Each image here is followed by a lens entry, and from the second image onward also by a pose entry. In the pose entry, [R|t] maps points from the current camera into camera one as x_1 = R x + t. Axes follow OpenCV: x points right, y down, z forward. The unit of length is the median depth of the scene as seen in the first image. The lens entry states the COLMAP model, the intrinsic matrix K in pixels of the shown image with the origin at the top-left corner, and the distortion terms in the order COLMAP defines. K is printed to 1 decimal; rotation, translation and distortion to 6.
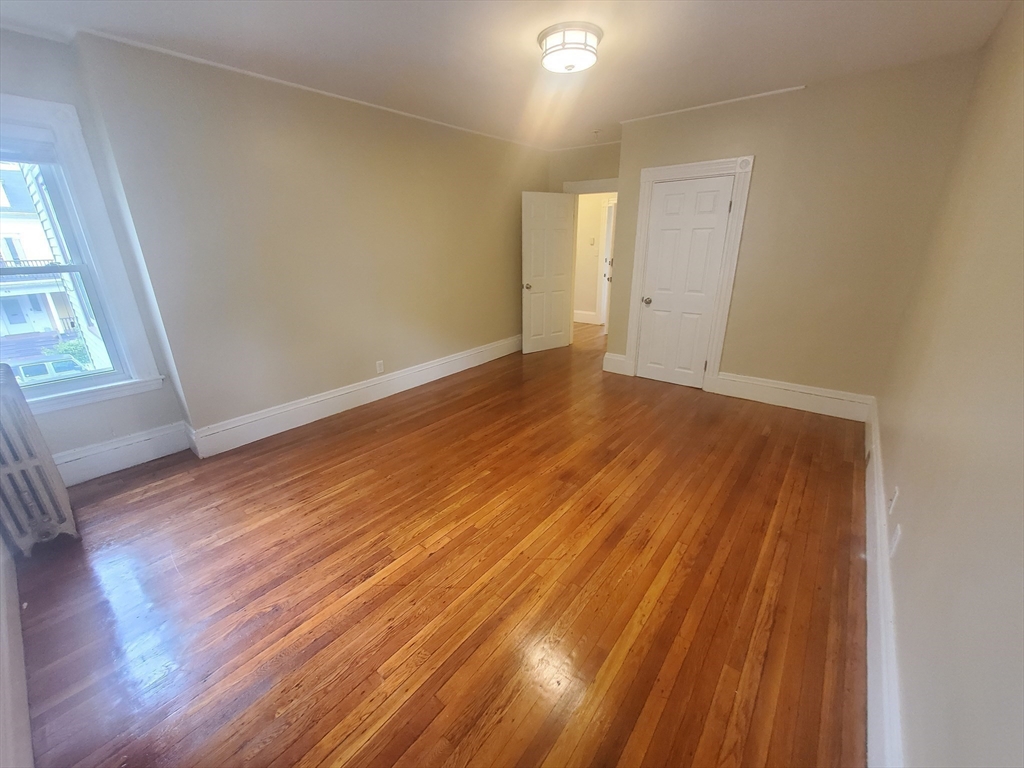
lens RADIAL K [[407.2, 0, 507.7], [0, 407.2, 385.1], [0, 0, 1]] dist [-0.001787, -0.000603]
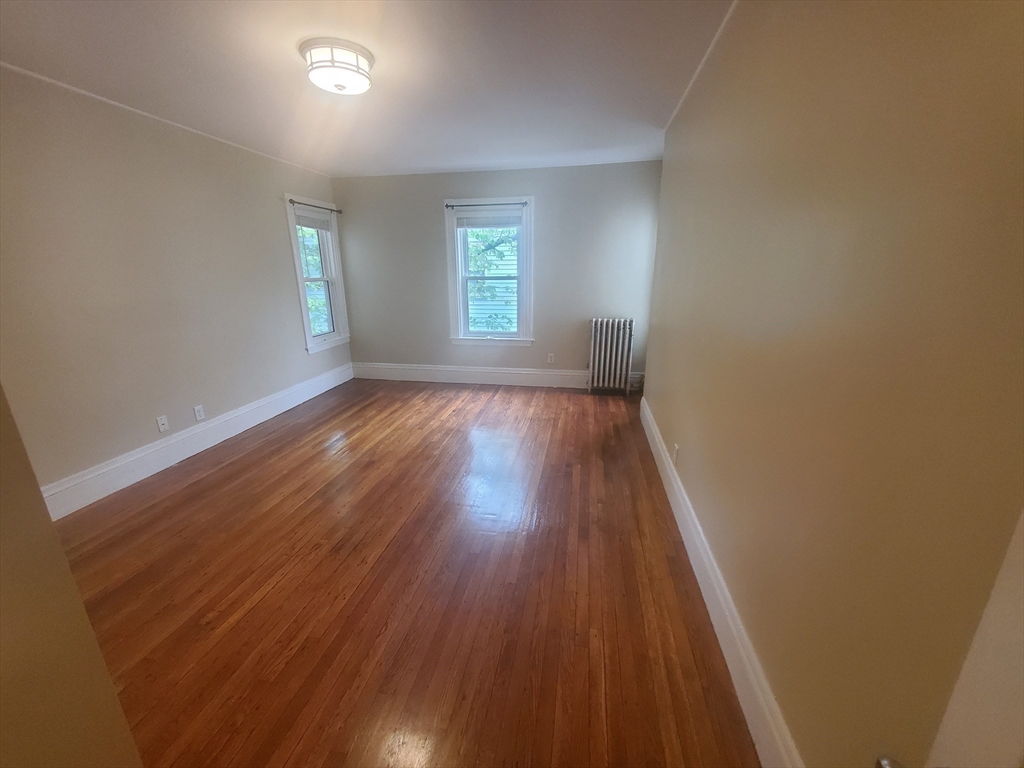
lens RADIAL K [[407.2, 0, 507.7], [0, 407.2, 385.1], [0, 0, 1]] dist [-0.001787, -0.000603]
pose [[-0.877561, 0.149160, -0.455672, 0.356883], [-0.136674, 0.833126, 0.535931, -0.794434], [0.459572, 0.532591, -0.710733, 2.298835]]
